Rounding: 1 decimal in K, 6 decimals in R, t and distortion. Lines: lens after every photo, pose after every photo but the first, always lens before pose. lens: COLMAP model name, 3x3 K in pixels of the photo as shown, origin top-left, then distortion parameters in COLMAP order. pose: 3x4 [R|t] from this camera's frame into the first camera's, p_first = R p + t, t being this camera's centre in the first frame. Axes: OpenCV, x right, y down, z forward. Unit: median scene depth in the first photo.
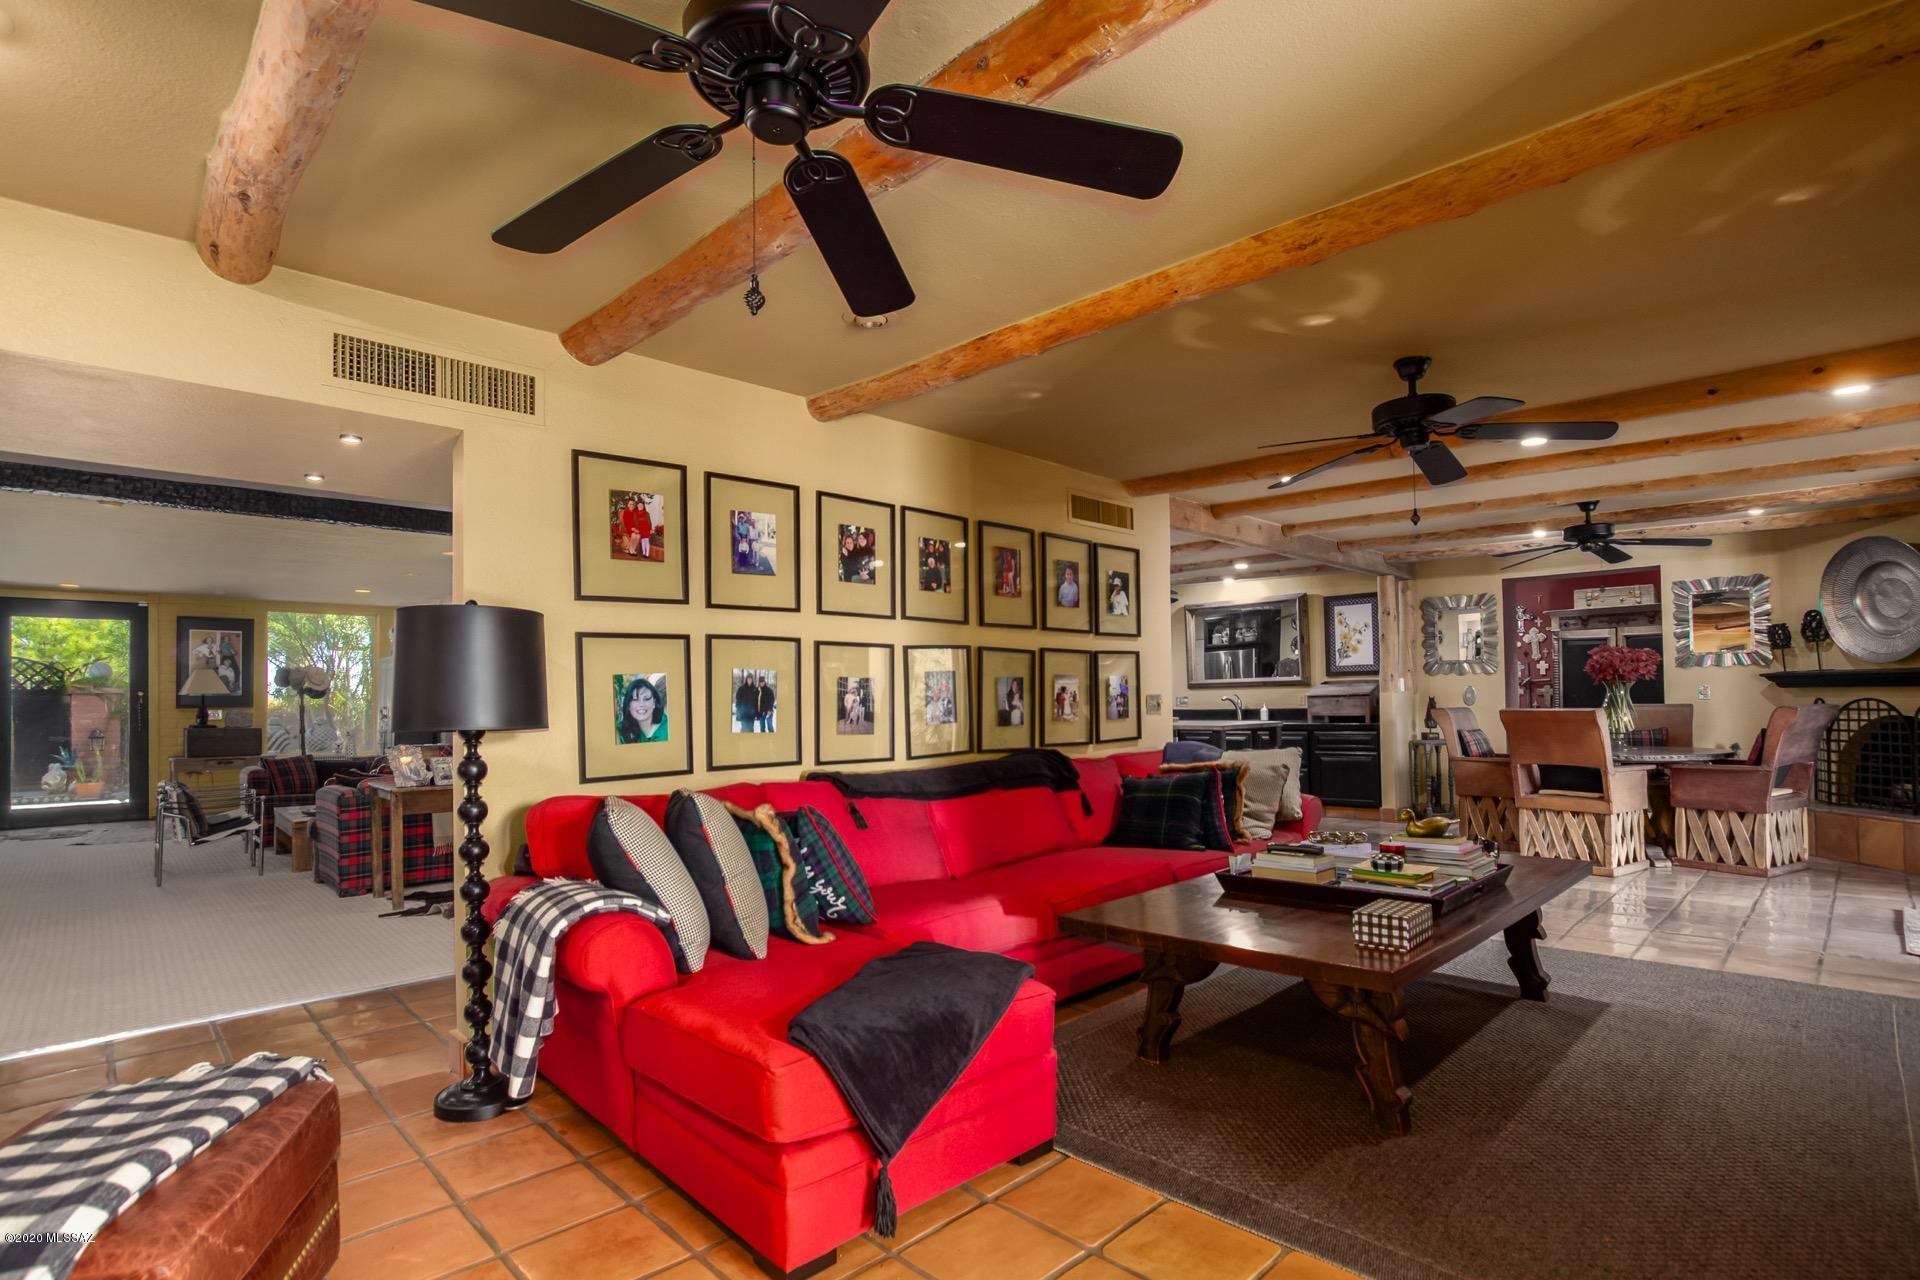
lens RADIAL K [[905.8, 0, 1001.8], [0, 905.8, 696.1], [0, 0, 1]] dist [-0.035238, 0.006276]
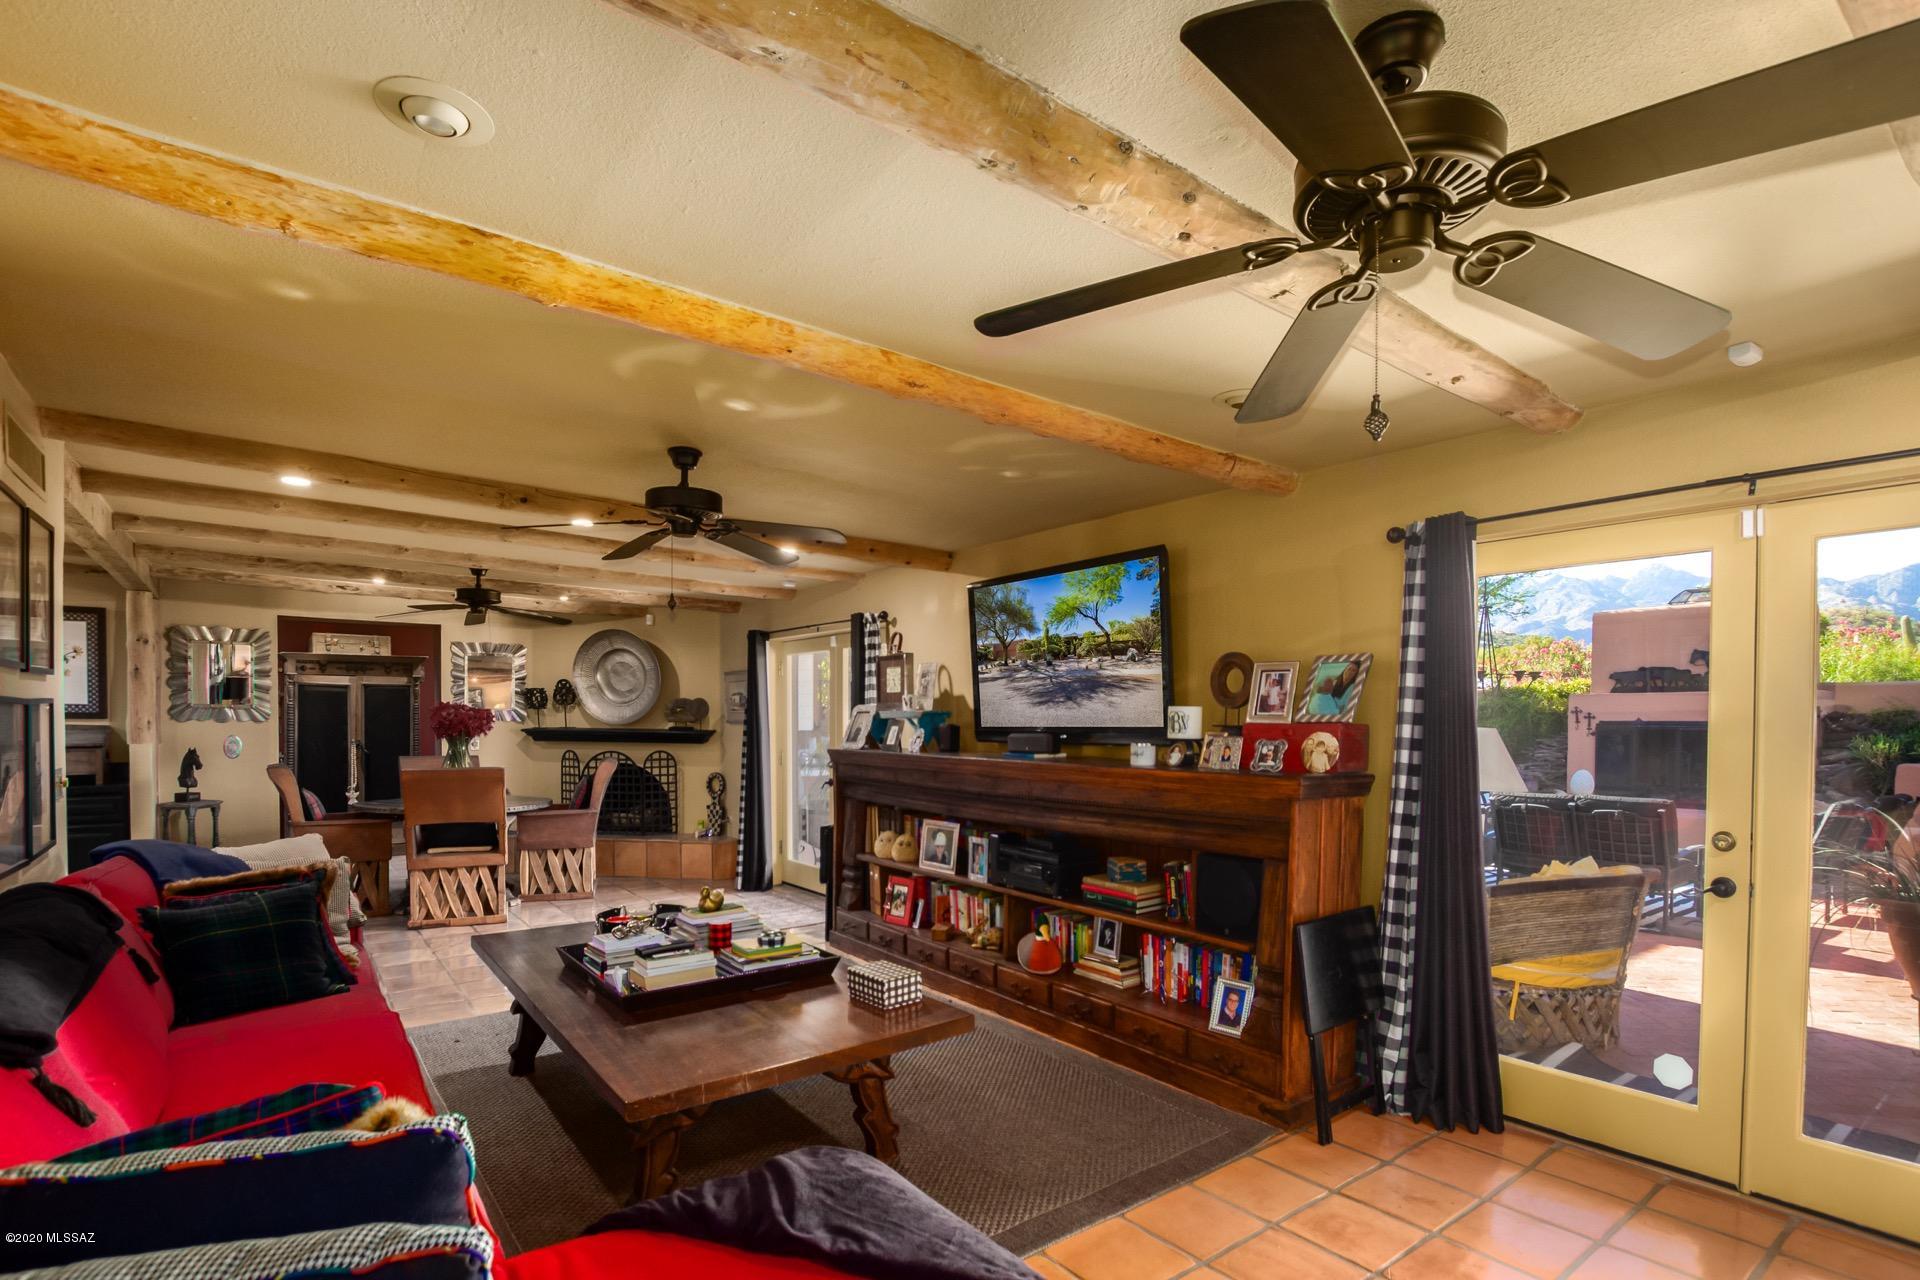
lens RADIAL K [[905.8, 0, 927.9], [0, 905.8, 739.6], [0, 0, 1]] dist [-0.035238, 0.006276]
pose [[0.168619, -0.005628, 0.985665, -0.194088], [-0.012313, 0.999894, 0.007816, -0.021543], [-0.985604, -0.013455, 0.168532, 0.205170]]
